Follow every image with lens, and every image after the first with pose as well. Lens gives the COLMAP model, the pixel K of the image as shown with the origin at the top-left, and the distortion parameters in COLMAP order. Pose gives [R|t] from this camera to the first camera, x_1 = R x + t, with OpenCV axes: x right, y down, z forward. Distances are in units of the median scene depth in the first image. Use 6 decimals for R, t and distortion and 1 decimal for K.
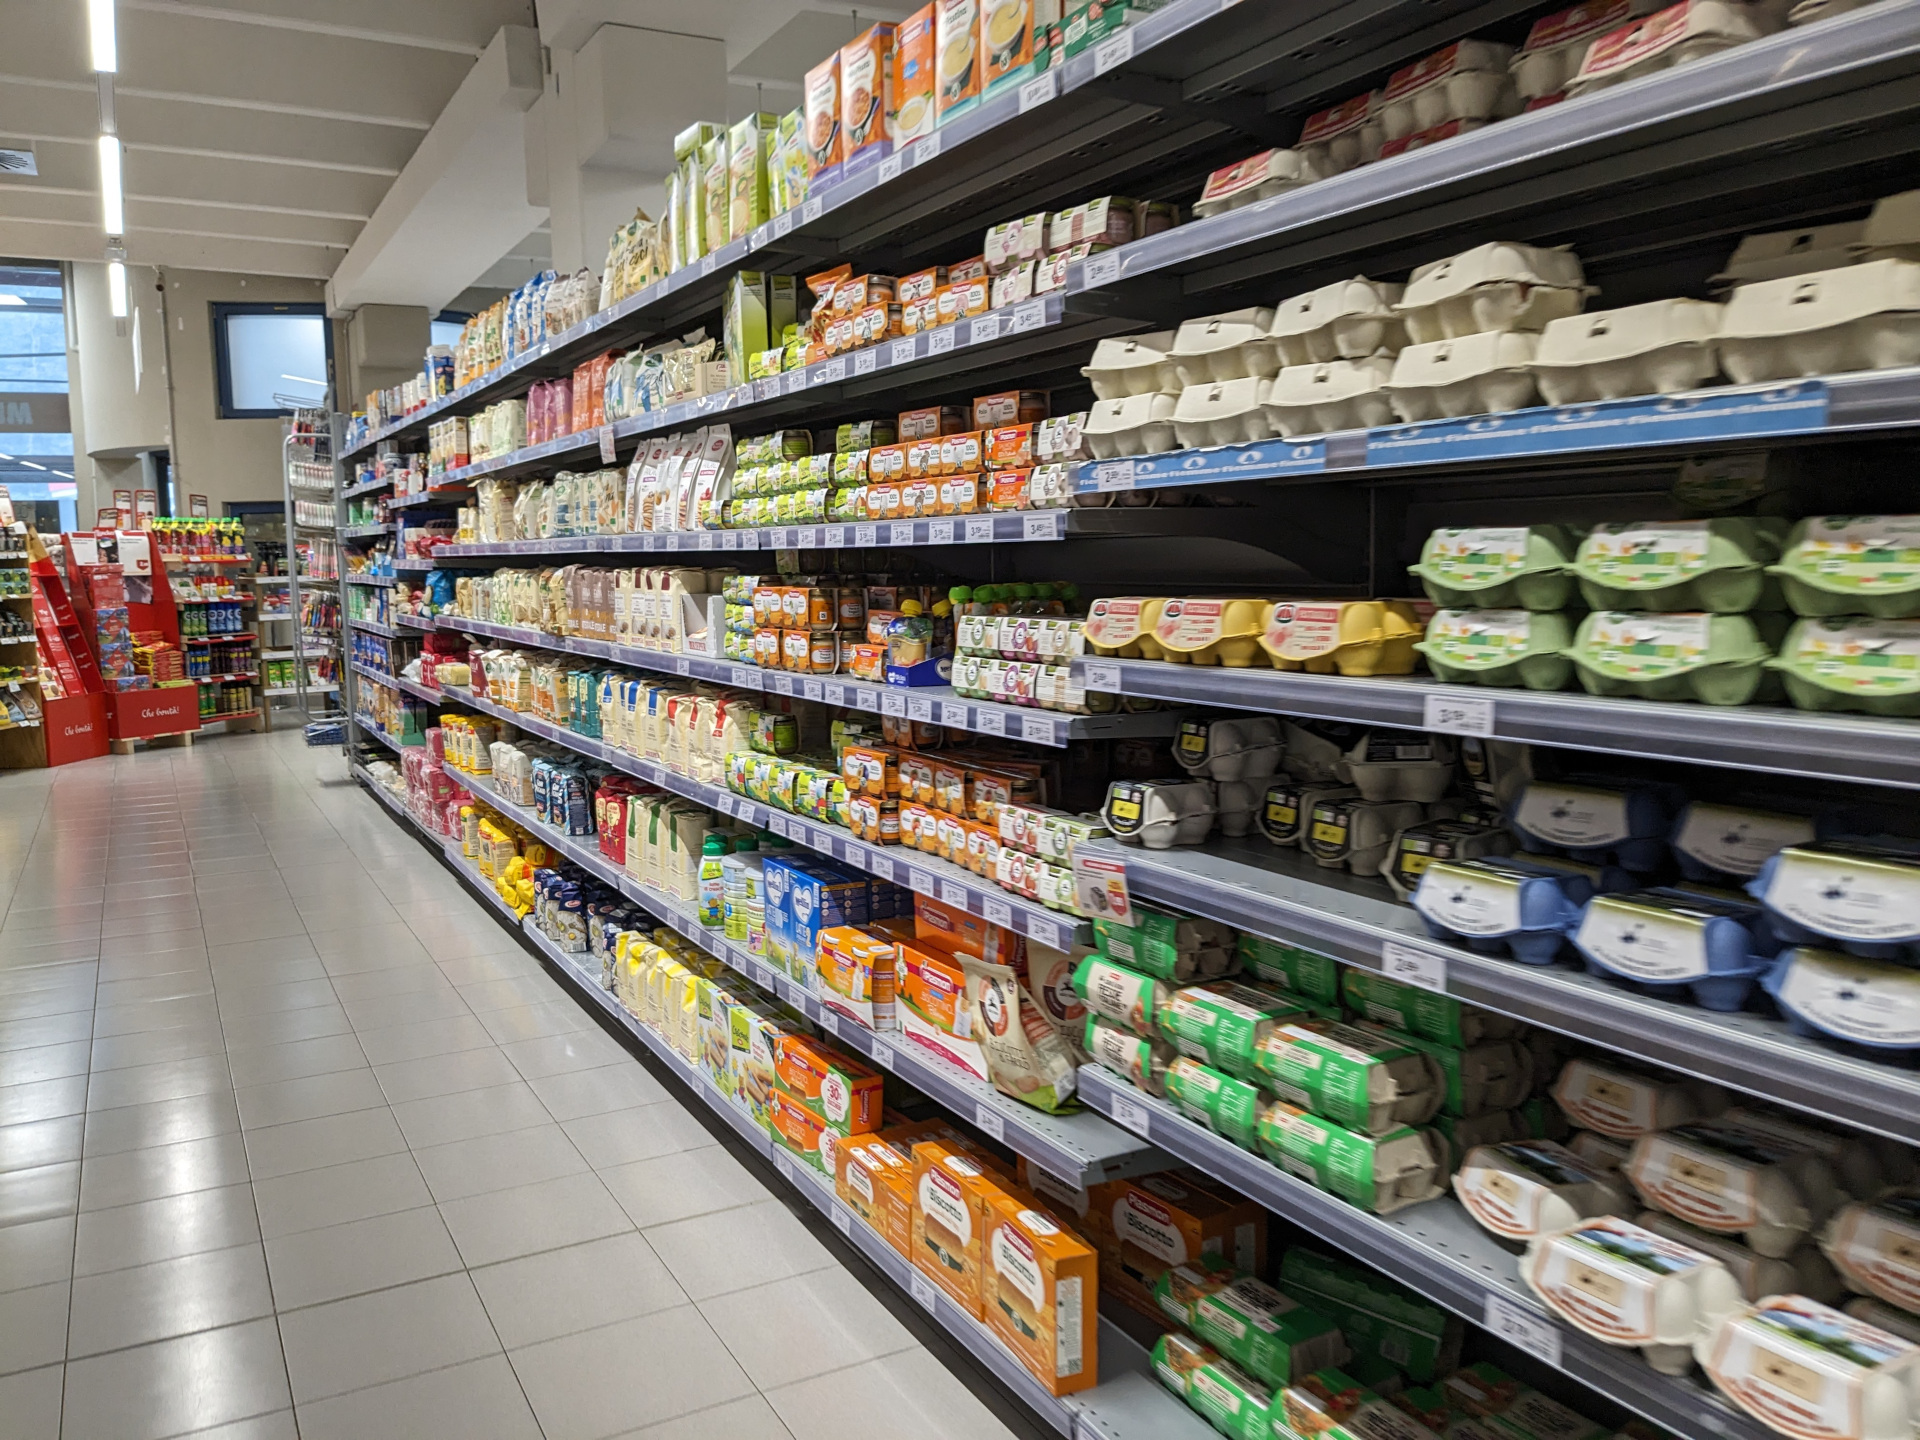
lens RADIAL K [[1546.2, 0, 958.0], [0, 1546.2, 728.3], [0, 0, 1]] dist [0.008056, -0.001215]
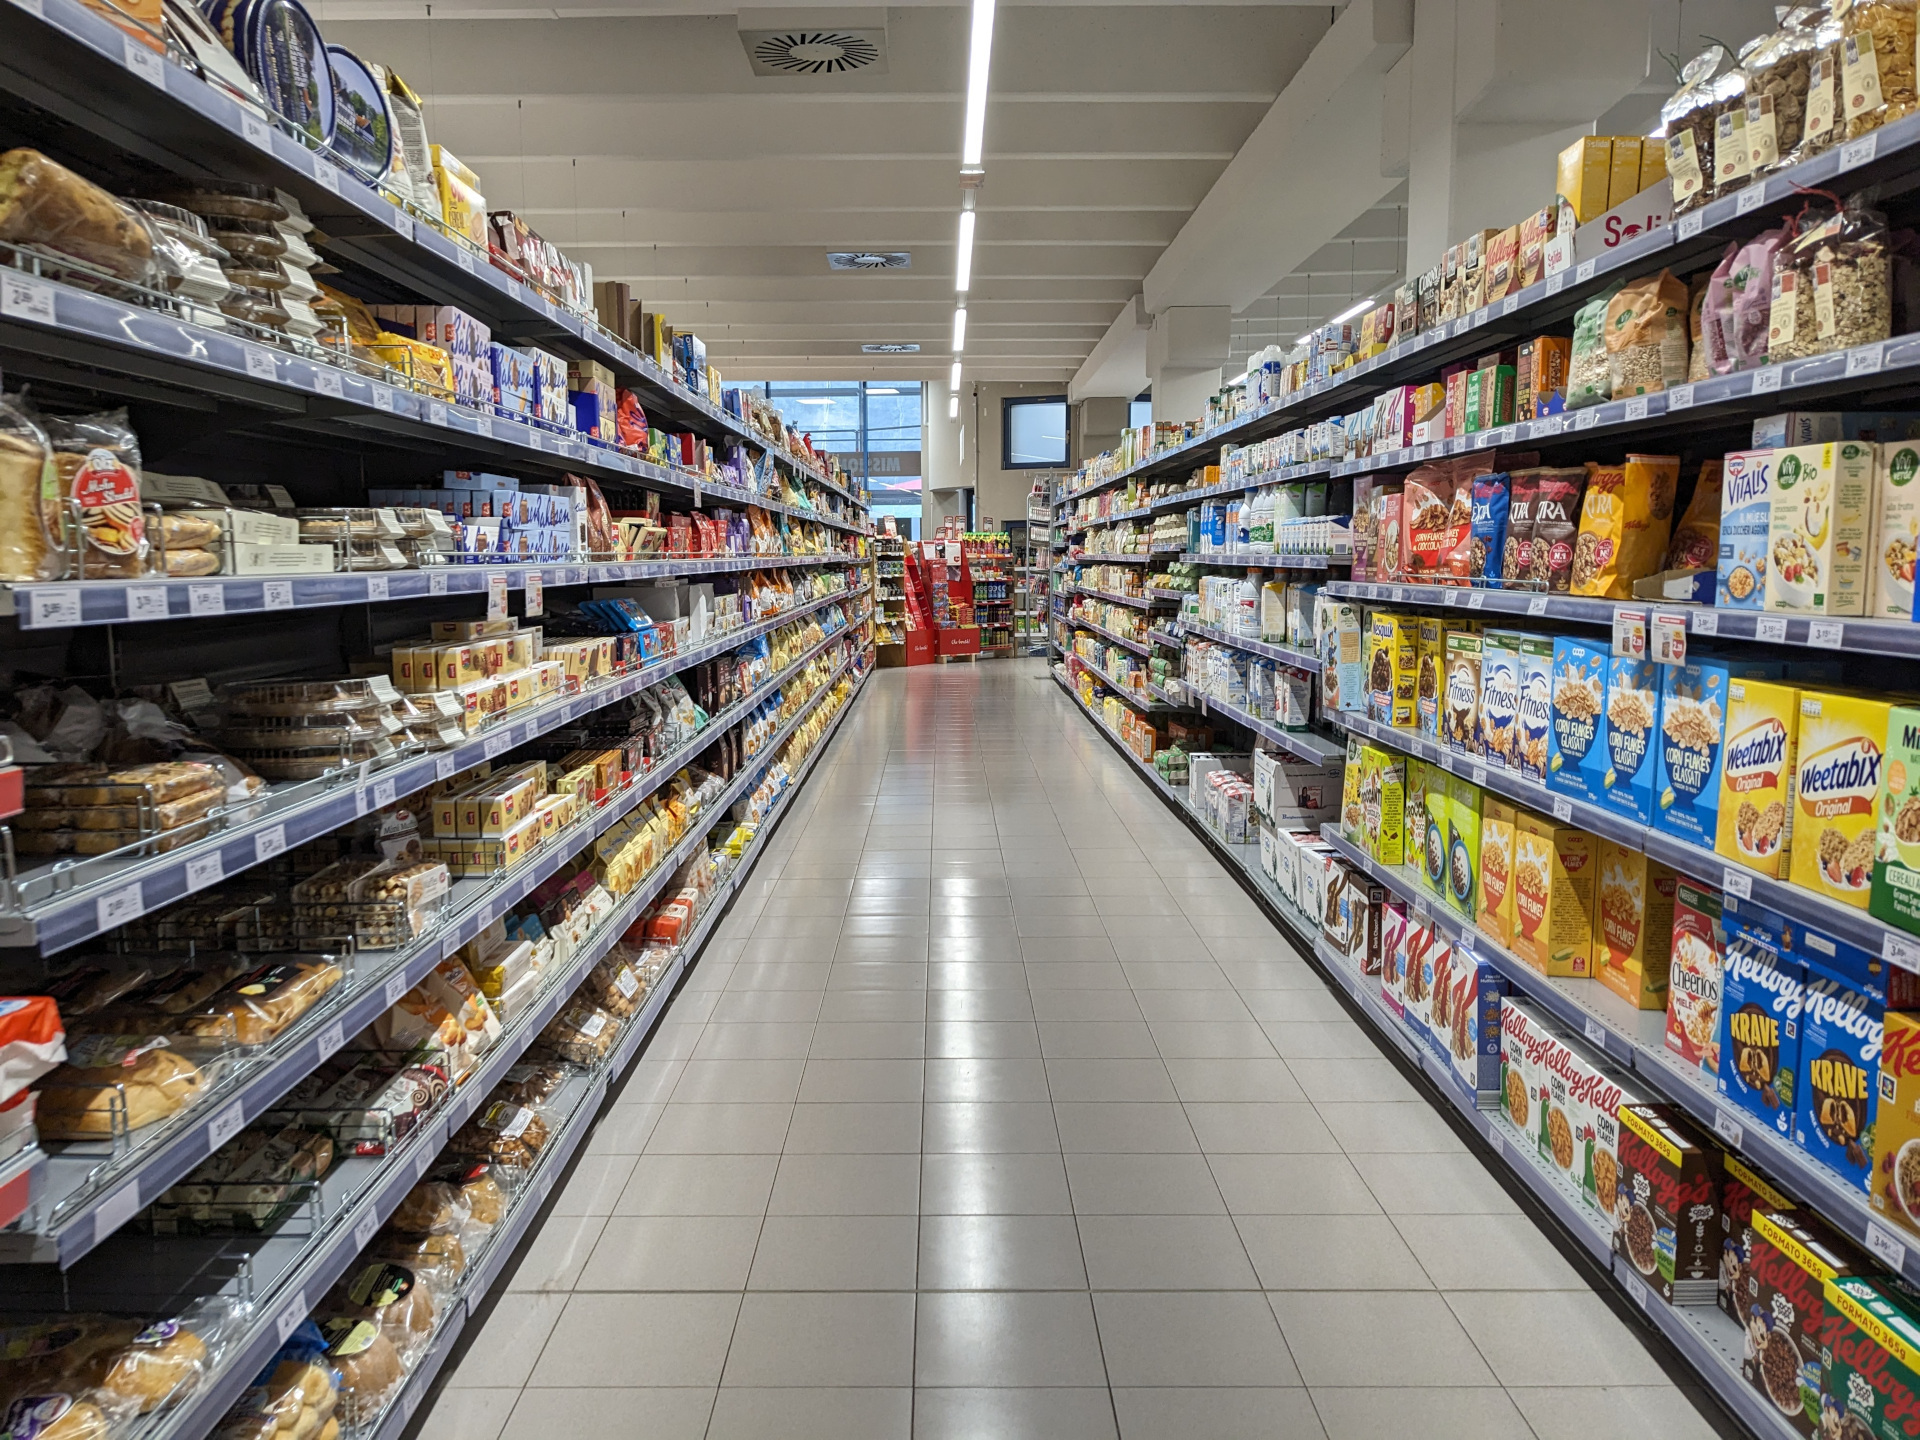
lens RADIAL K [[1546.2, 0, 952.6], [0, 1546.2, 715.6], [0, 0, 1]] dist [0.008056, -0.001215]
pose [[0.886811, 0.058263, -0.458445, 0.312821], [-0.060278, 0.998129, 0.010250, 0.059166], [0.458184, 0.018545, 0.888664, -0.613563]]
